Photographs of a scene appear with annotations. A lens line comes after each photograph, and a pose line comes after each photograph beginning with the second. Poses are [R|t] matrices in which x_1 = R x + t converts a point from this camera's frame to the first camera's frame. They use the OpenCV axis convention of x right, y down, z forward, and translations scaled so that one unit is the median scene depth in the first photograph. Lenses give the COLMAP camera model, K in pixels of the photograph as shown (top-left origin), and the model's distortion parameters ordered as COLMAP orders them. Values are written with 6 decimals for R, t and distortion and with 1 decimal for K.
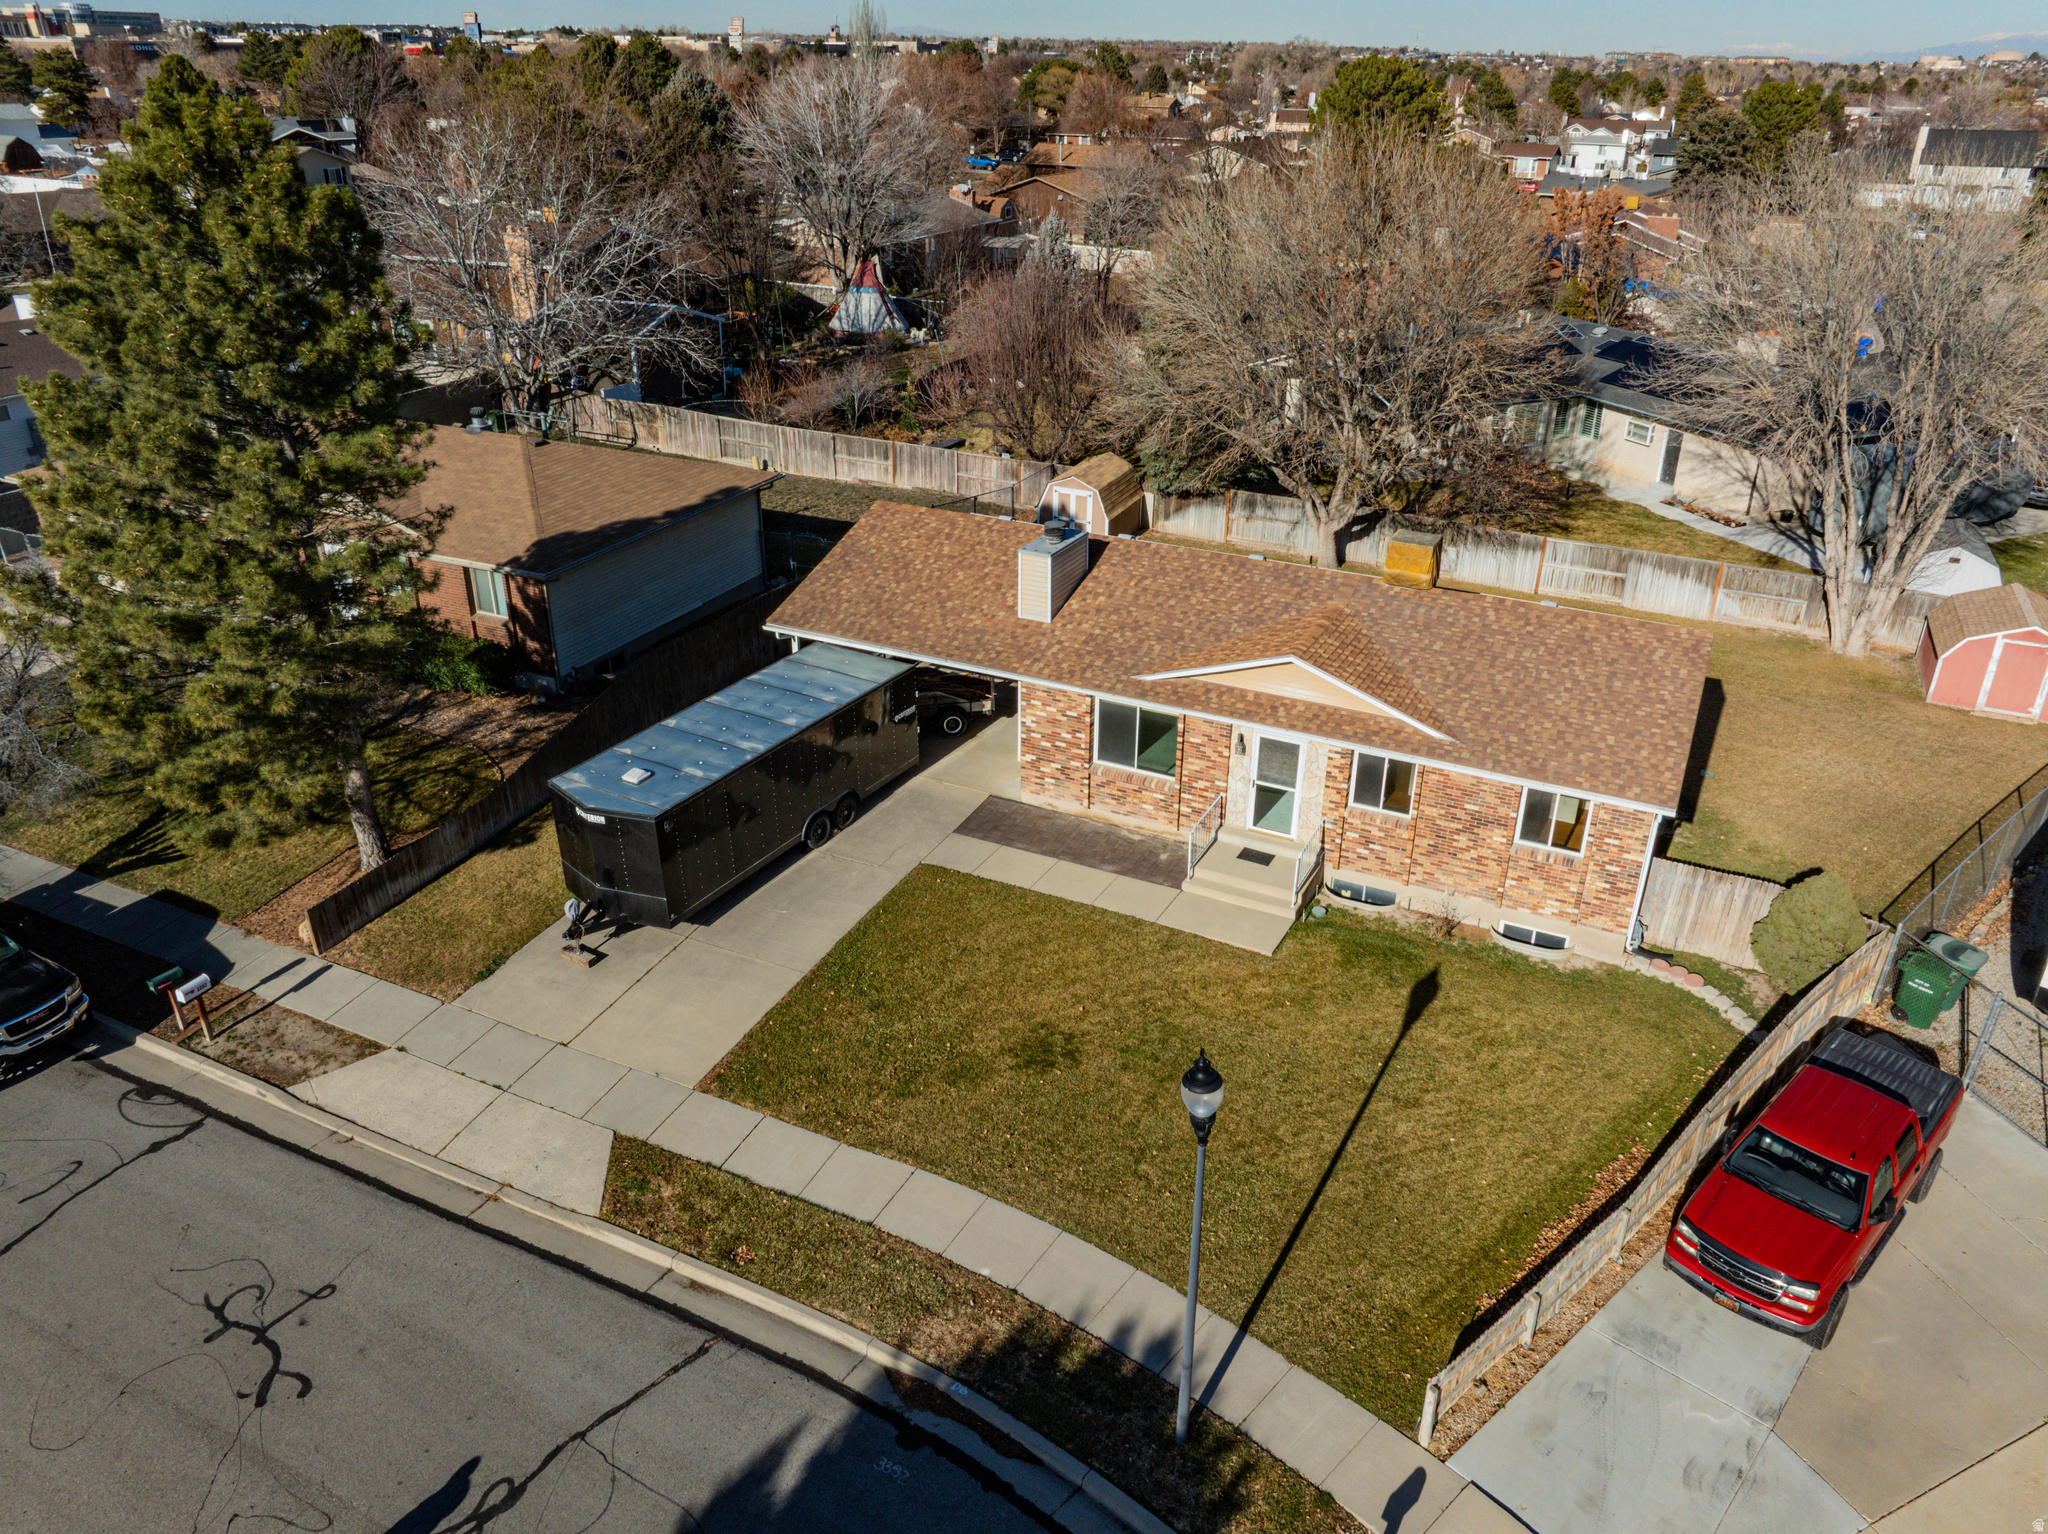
lens RADIAL K [[1446.6, 0, 1022.8], [0, 1446.6, 755.6], [0, 0, 1]] dist [-0.031539, 0.007505]
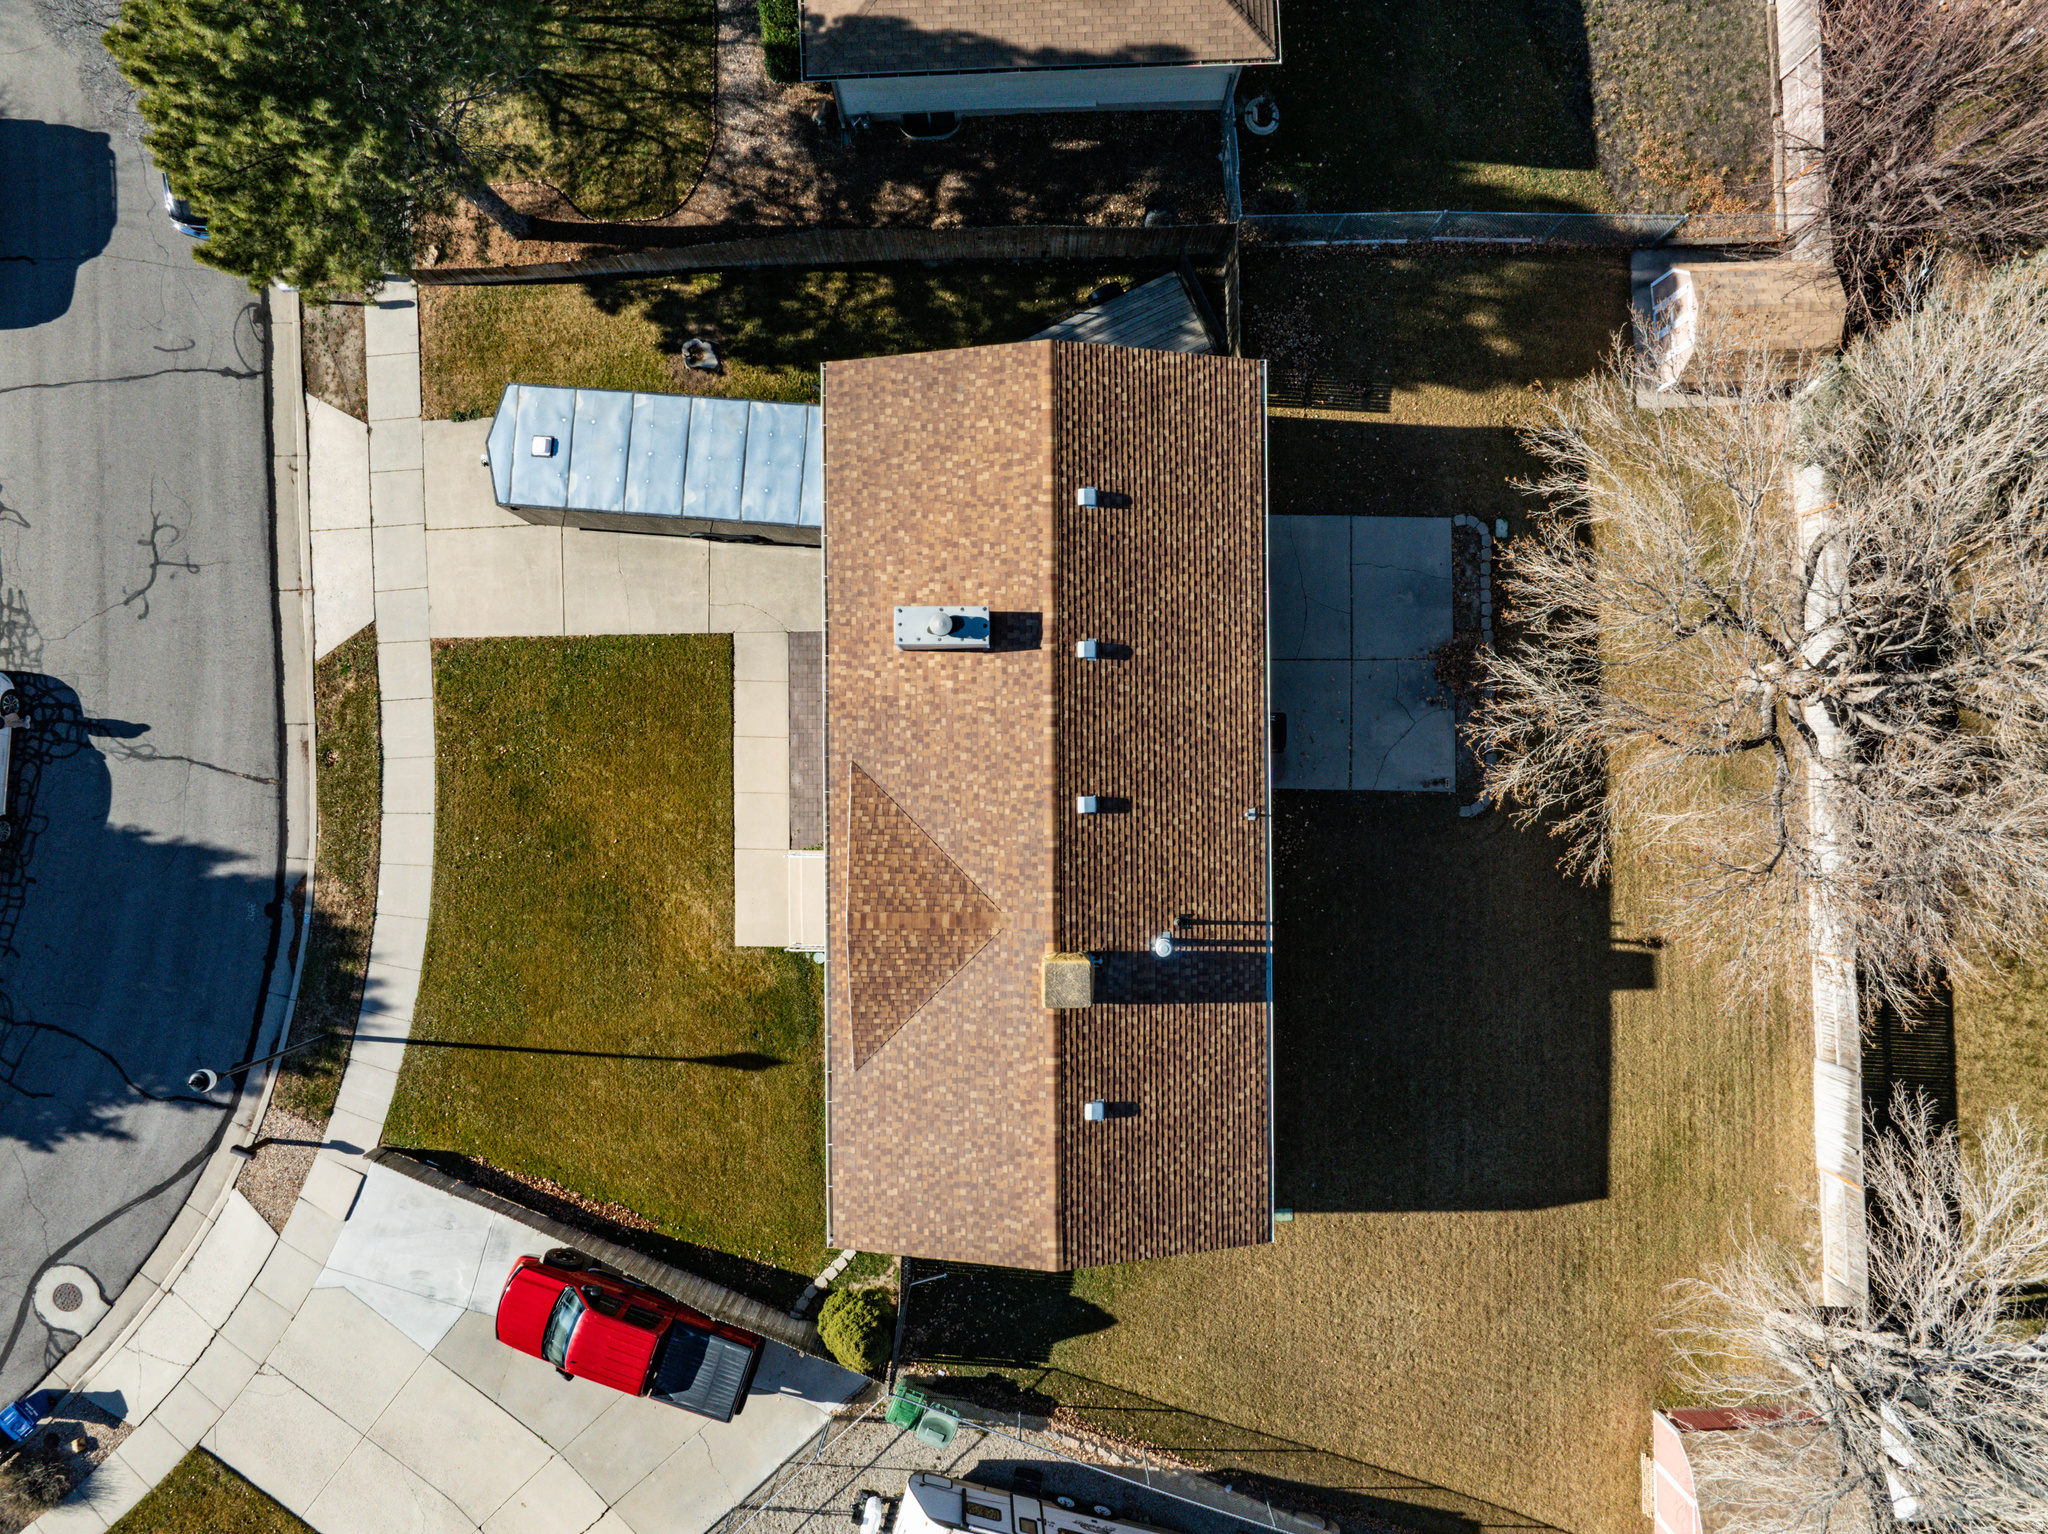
lens RADIAL K [[1446.6, 0, 1022.8], [0, 1446.6, 755.6], [0, 0, 1]] dist [-0.031539, 0.007505]
pose [[0.460862, 0.887384, -0.012493, 0.151871], [-0.389368, 0.214828, 0.895679, -1.135094], [0.797495, -0.407920, 0.444525, 0.685779]]
